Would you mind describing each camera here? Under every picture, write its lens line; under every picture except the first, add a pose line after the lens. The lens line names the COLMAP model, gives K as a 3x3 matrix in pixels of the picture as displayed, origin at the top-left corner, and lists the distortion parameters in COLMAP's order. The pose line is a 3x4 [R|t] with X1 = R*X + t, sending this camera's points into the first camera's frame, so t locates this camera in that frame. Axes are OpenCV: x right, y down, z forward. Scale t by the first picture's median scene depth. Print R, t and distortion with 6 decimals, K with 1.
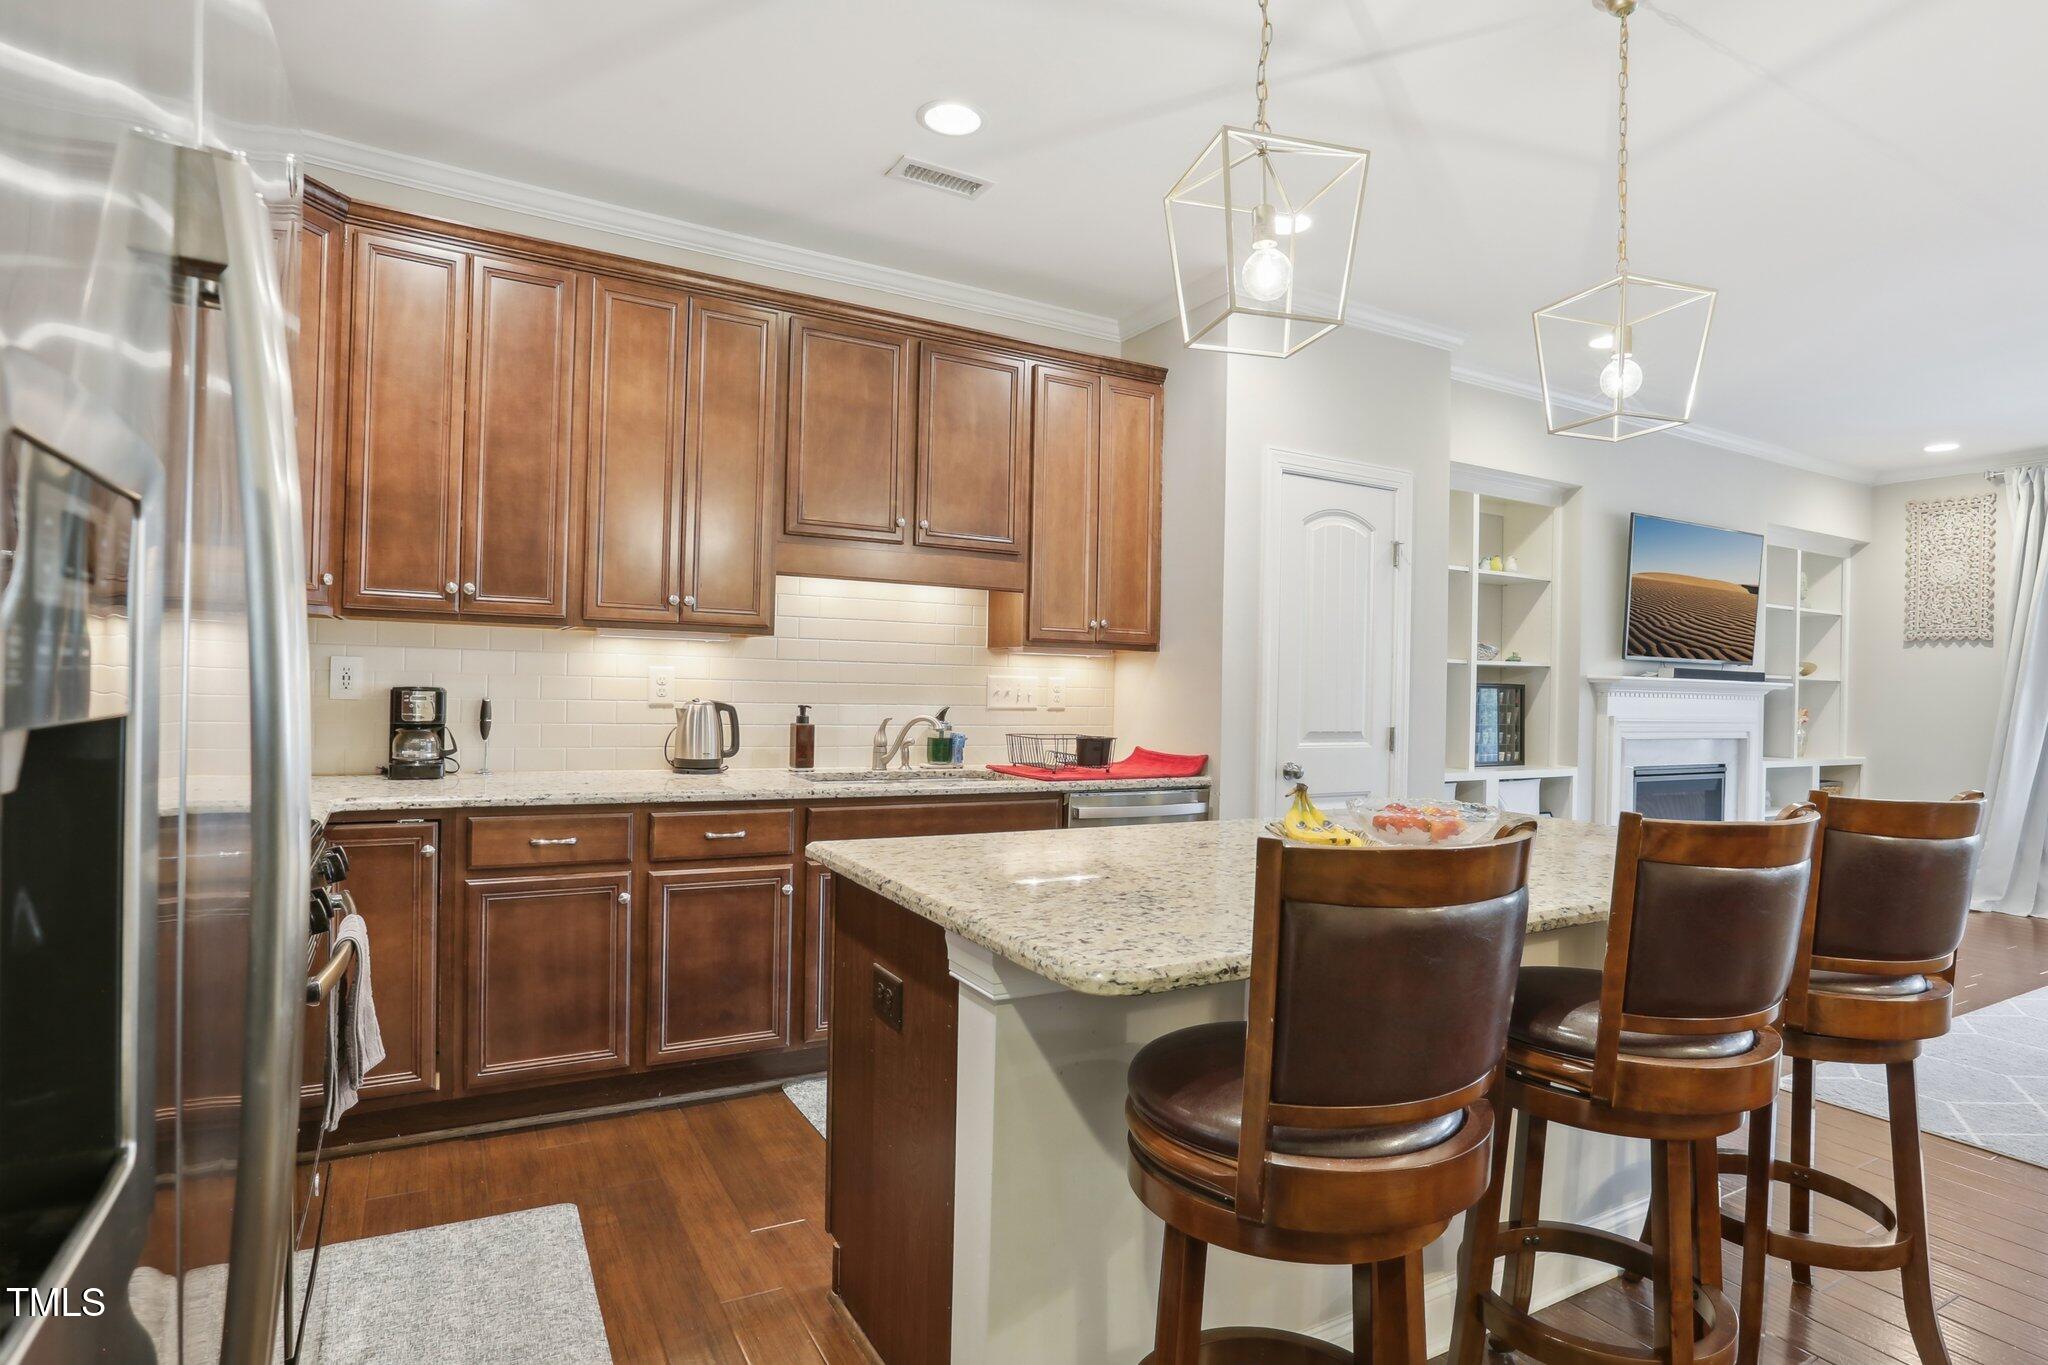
lens RADIAL K [[1071.5, 0, 1043.9], [0, 1071.5, 667.6], [0, 0, 1]] dist [-0.016065, -0.000557]
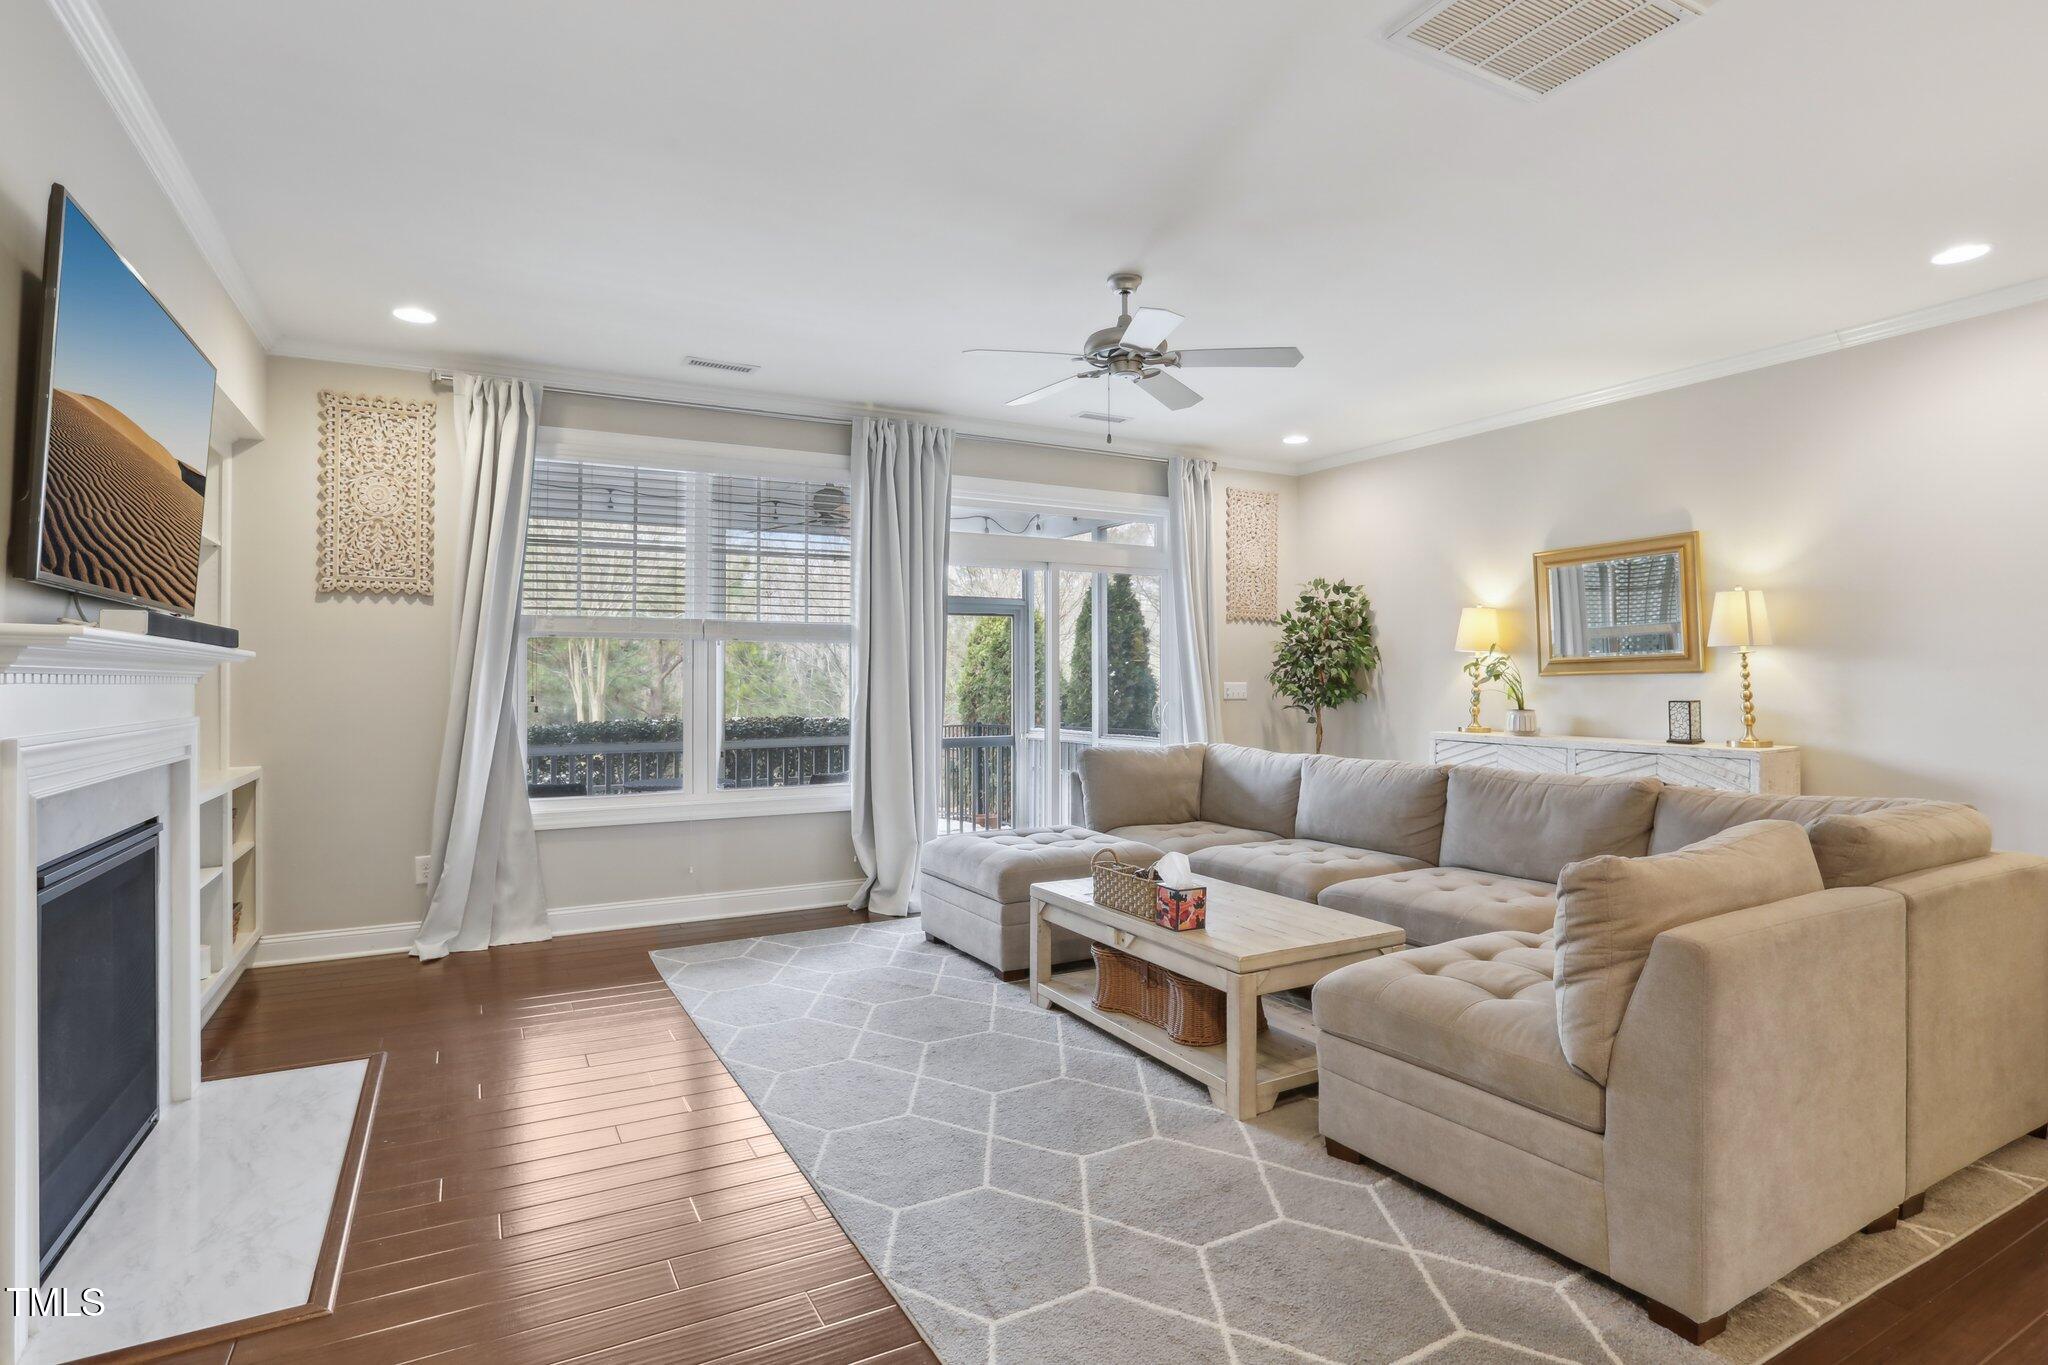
lens RADIAL K [[1019.0, 0, 999.0], [0, 1019.0, 656.8], [0, 0, 1]] dist [-0.028508, 0.002151]
pose [[0.024352, -0.002771, 0.999700, 0.300487], [-0.006147, 0.999977, 0.002922, 0.021237], [-0.999685, -0.006217, 0.024334, 0.938148]]
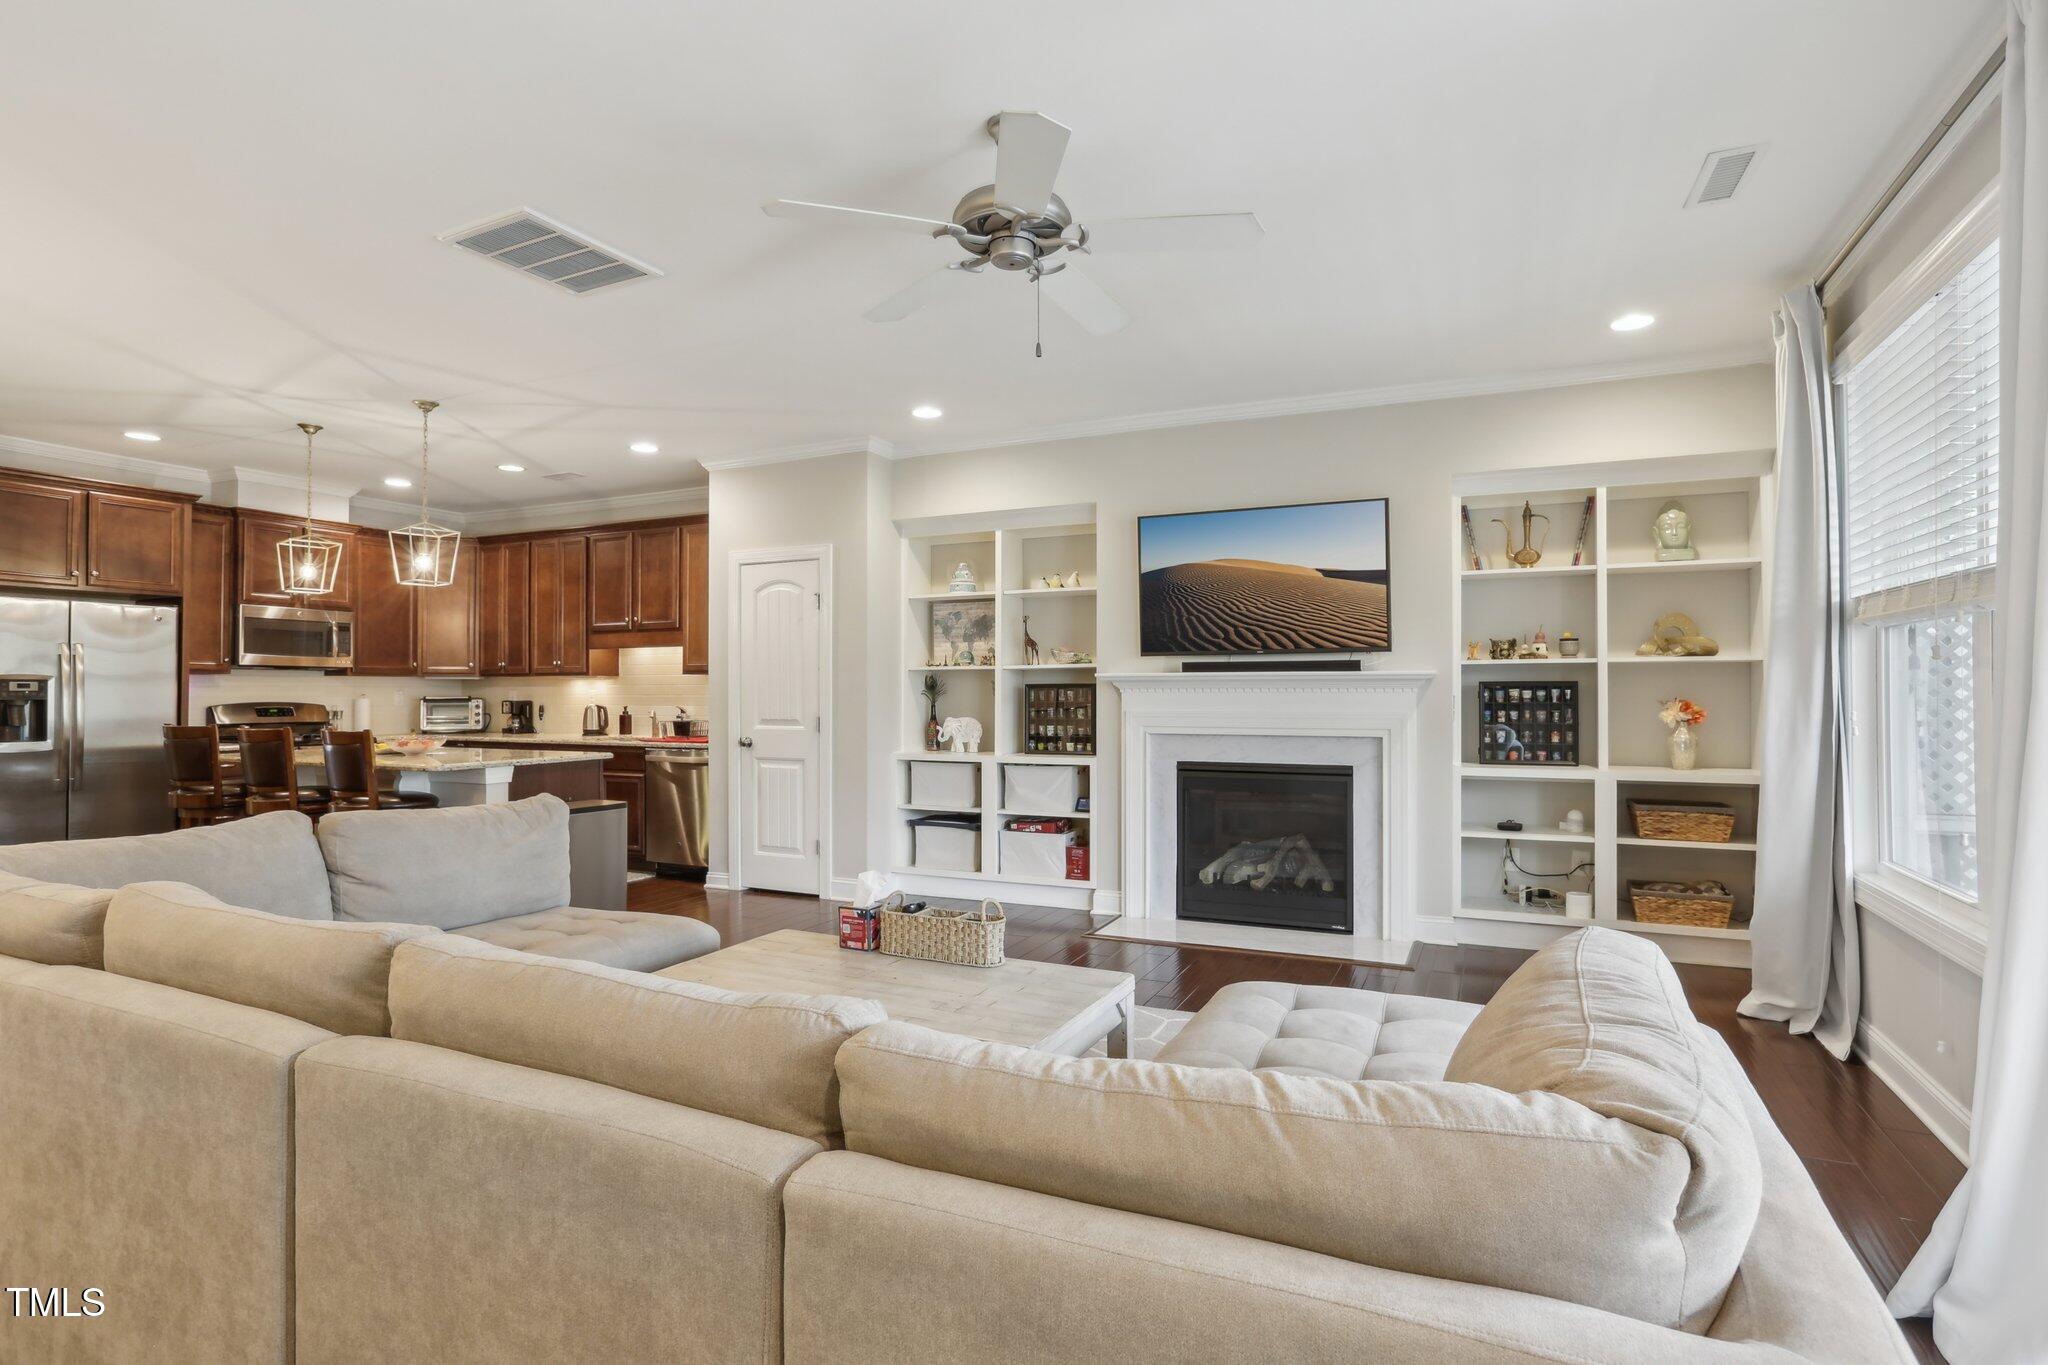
lens RADIAL K [[1025.2, 0, 1008.6], [0, 1025.2, 686.9], [0, 0, 1]] dist [-0.006791, 0.007294]
pose [[0.560192, -0.030018, -0.827818, 1.856318], [0.025431, 0.999495, -0.019034, 0.053108], [0.827972, -0.010390, 0.560673, 0.449603]]
